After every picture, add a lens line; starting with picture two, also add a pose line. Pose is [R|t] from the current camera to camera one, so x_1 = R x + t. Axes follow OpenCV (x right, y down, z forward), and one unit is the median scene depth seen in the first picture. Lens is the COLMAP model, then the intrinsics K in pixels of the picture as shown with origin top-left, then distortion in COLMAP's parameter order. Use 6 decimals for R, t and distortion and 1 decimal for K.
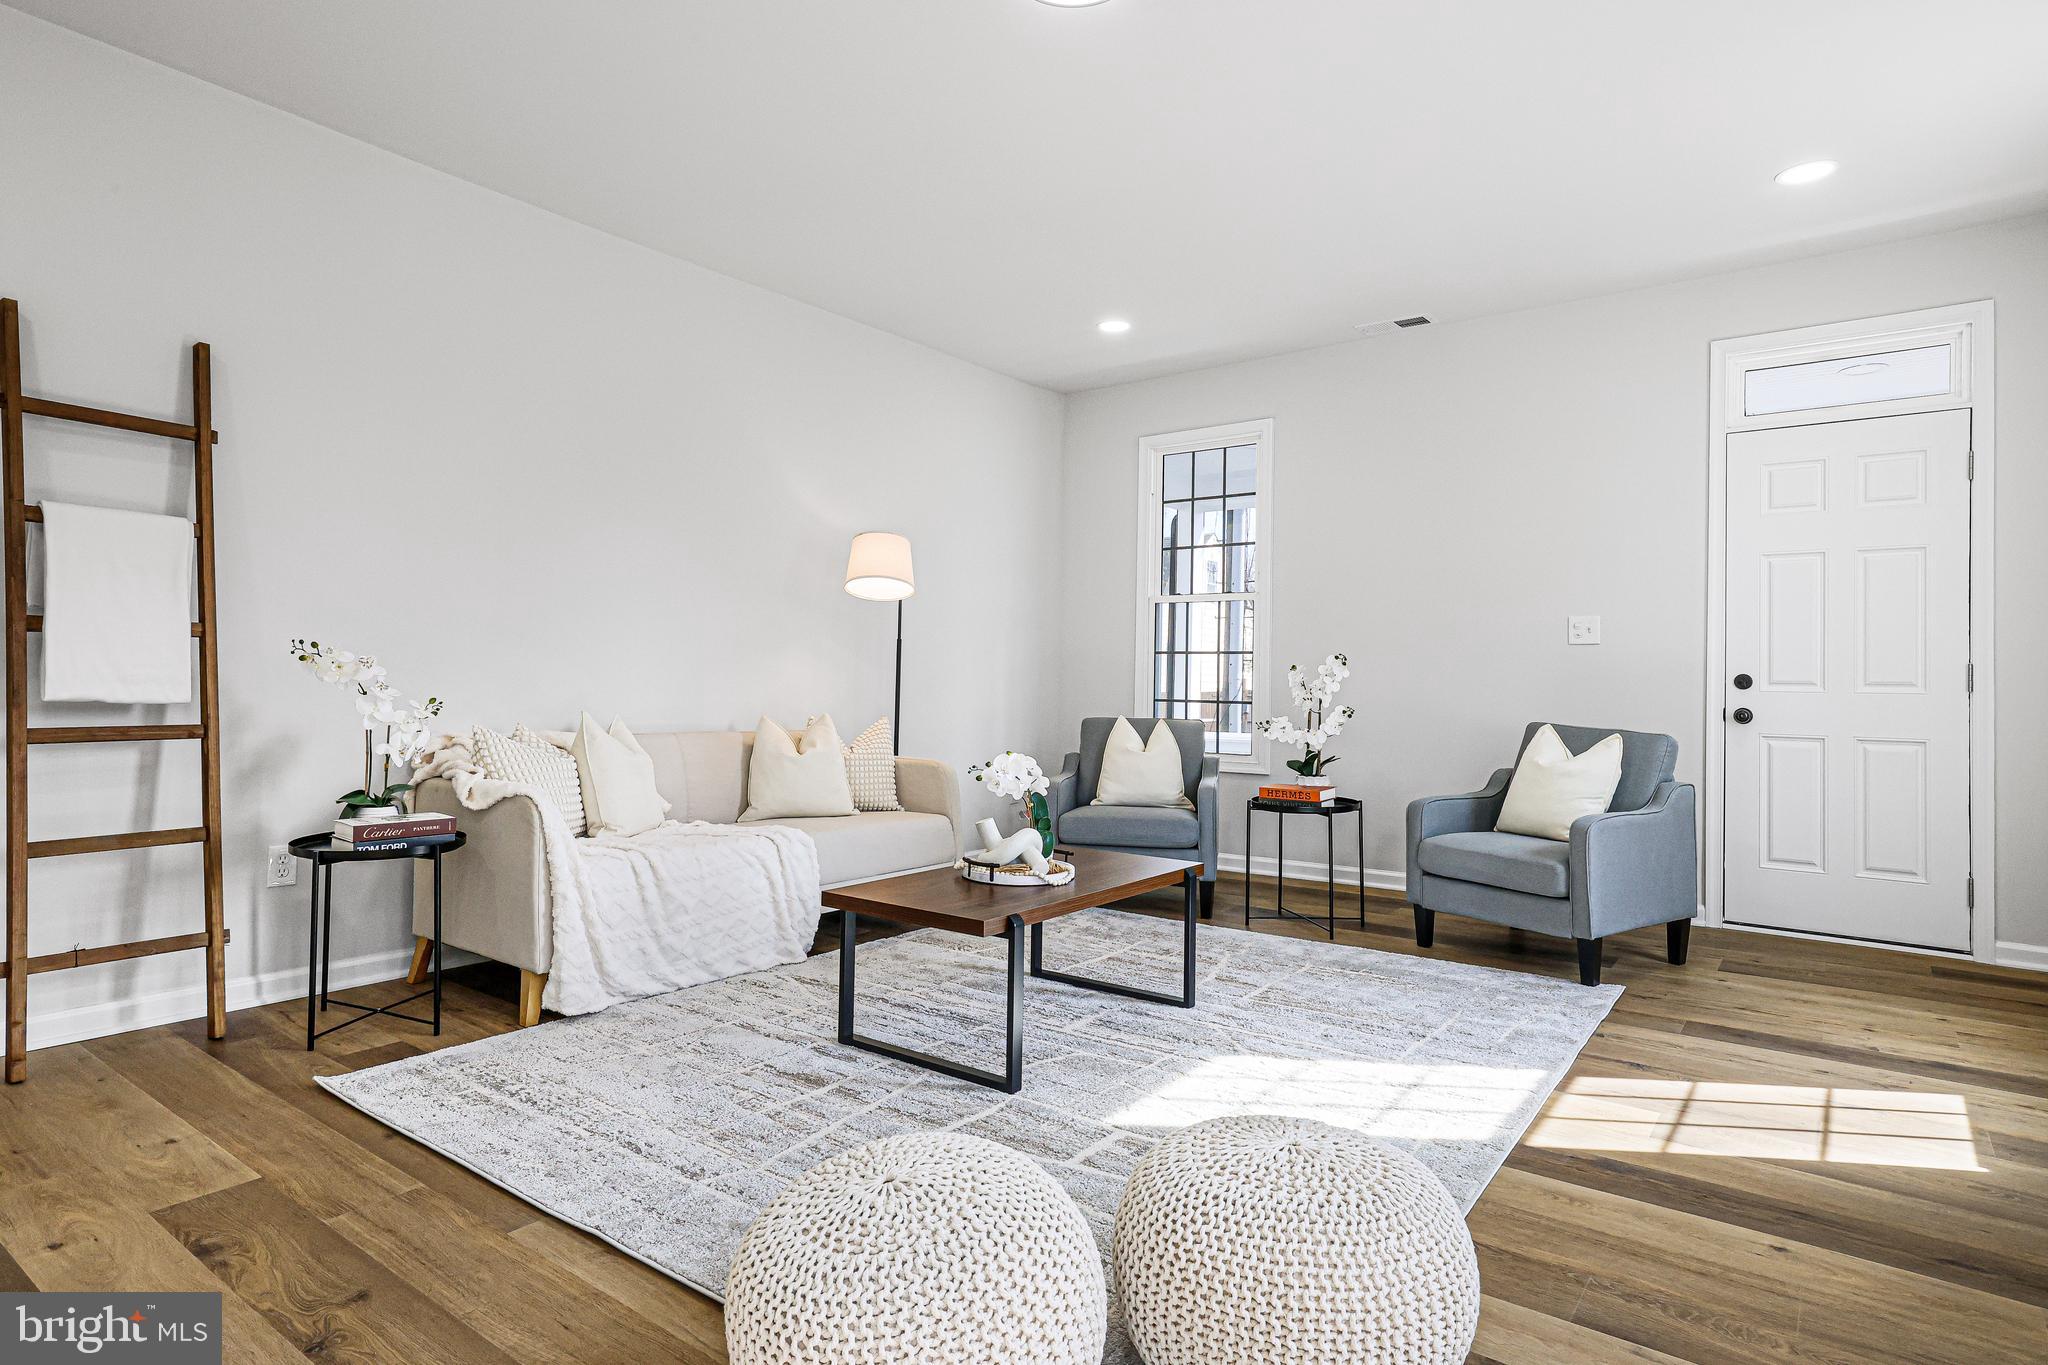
lens RADIAL K [[1121.5, 0, 1025.9], [0, 1121.5, 656.1], [0, 0, 1]] dist [-0.018403, 0.025238]
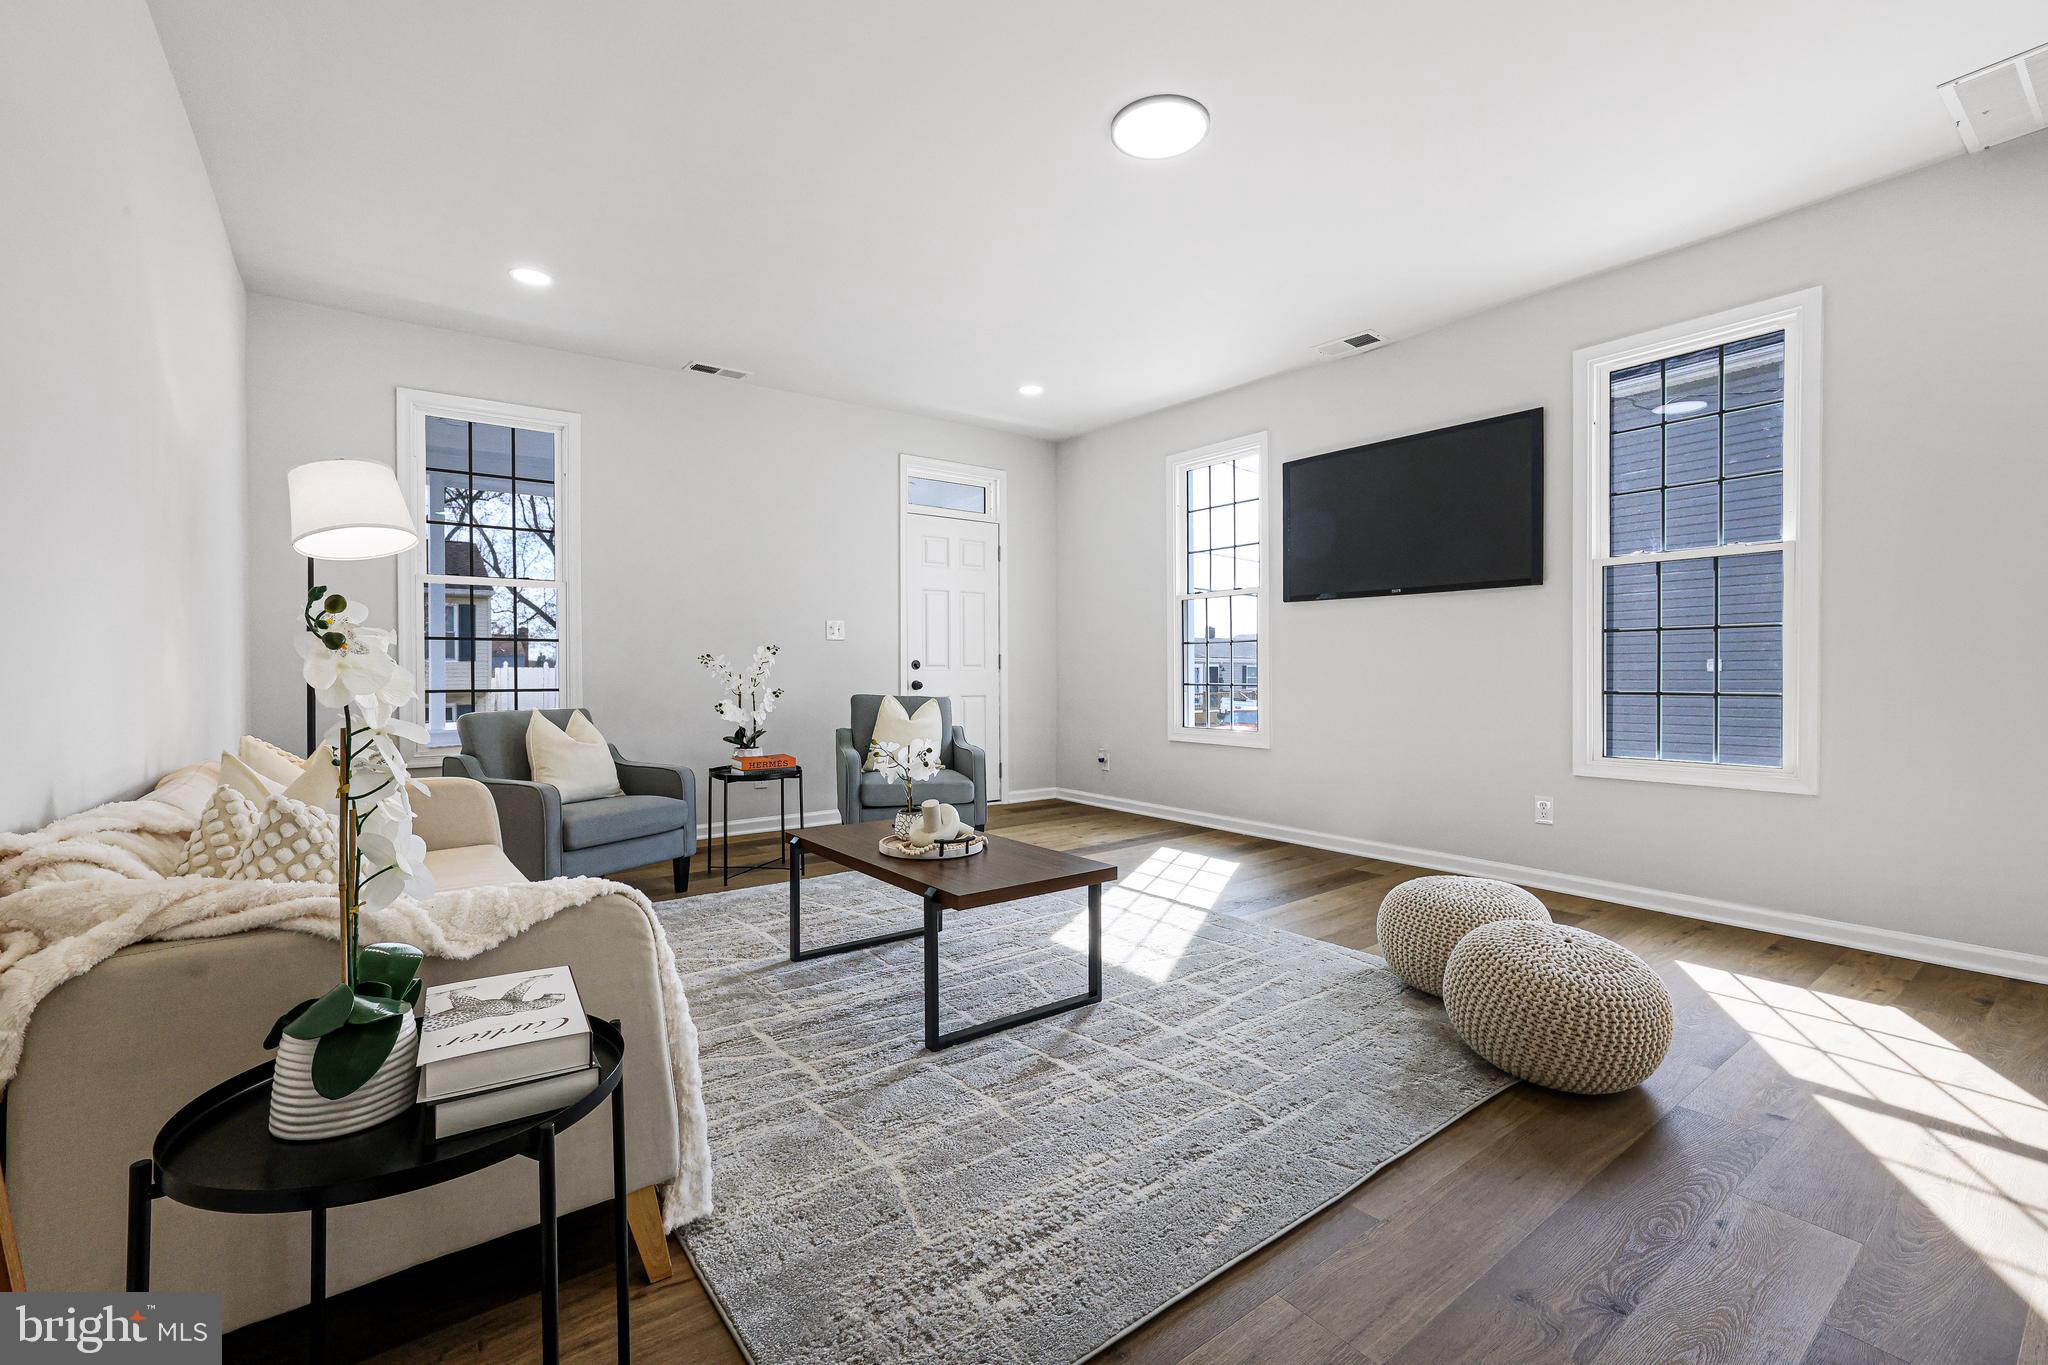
lens RADIAL K [[877.6, 0, 1023.7], [0, 877.6, 676.6], [0, 0, 1]] dist [-0.031090, 0.019948]
pose [[0.274985, -0.023183, 0.961169, -0.813521], [-0.014098, 0.999505, 0.028140, 0.002021], [-0.961345, -0.021289, 0.274522, 0.691065]]
